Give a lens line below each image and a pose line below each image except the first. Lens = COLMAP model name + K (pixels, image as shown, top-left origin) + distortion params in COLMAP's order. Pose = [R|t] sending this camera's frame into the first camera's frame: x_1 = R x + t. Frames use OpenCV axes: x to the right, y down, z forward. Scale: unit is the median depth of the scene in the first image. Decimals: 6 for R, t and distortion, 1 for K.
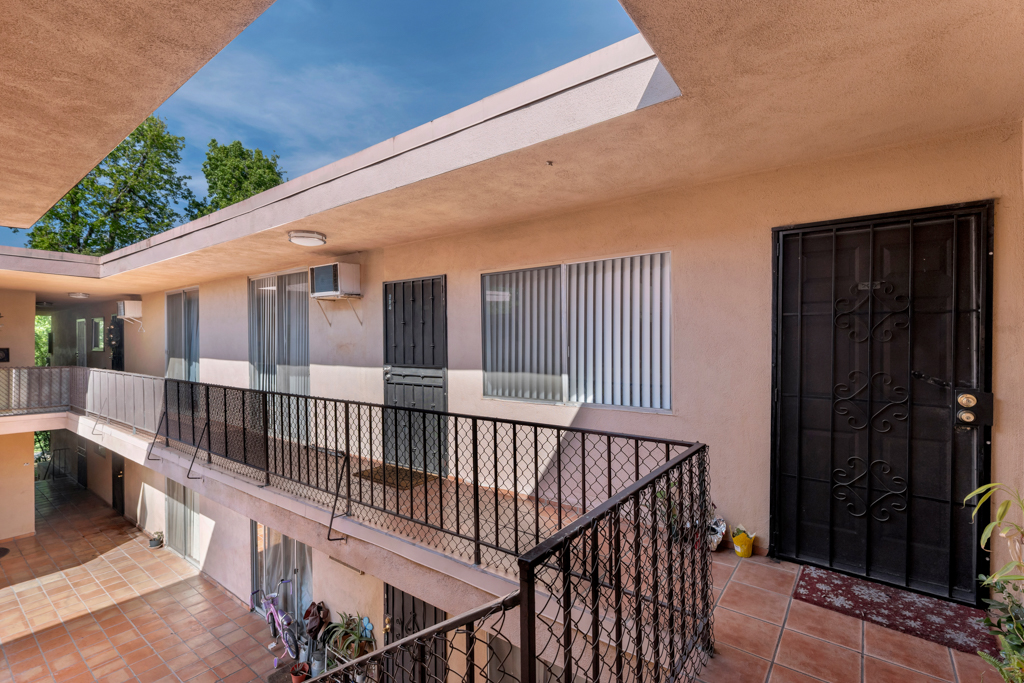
lens RADIAL K [[470.9, 0, 511.3], [0, 470.9, 343.1], [0, 0, 1]] dist [0.002862, 0.000006]
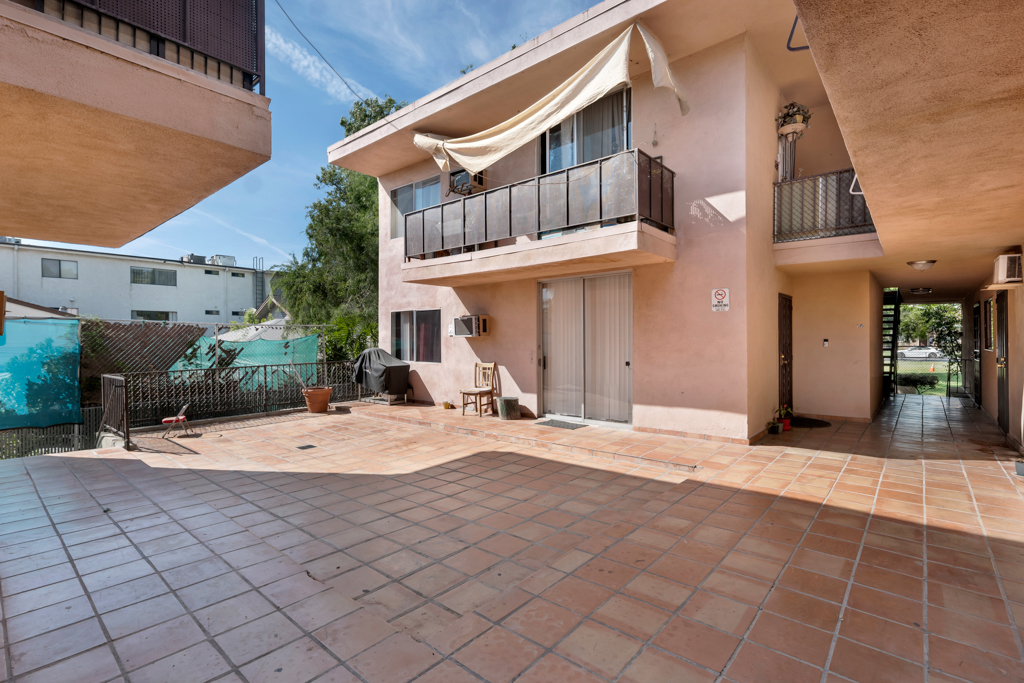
lens RADIAL K [[470.9, 0, 506.3], [0, 470.9, 339.4], [0, 0, 1]] dist [0.002862, 0.000006]
pose [[-0.061744, 0.001479, -0.998091, -0.270758], [0.006759, 0.999977, 0.001064, 0.303353], [0.998069, -0.006680, -0.061752, 0.538430]]
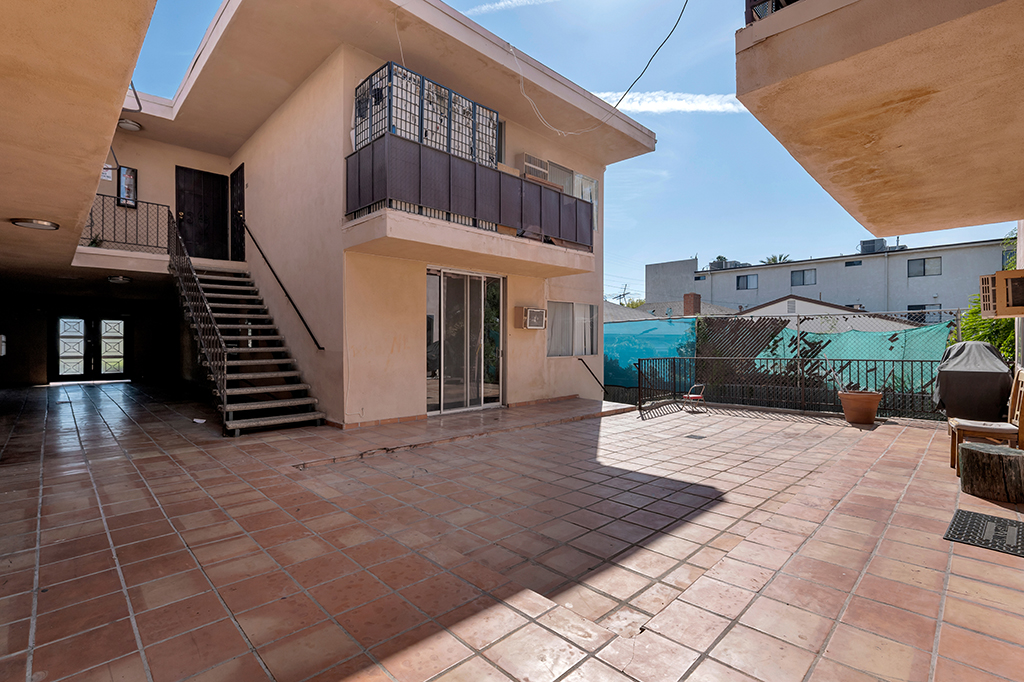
lens RADIAL K [[470.9, 0, 508.6], [0, 470.9, 337.0], [0, 0, 1]] dist [0.002862, 0.000006]
pose [[-0.989675, 0.001001, 0.143328, -0.796624], [-0.000138, 0.999968, -0.007943, 0.321005], [-0.143331, -0.007881, -0.989643, 0.940004]]
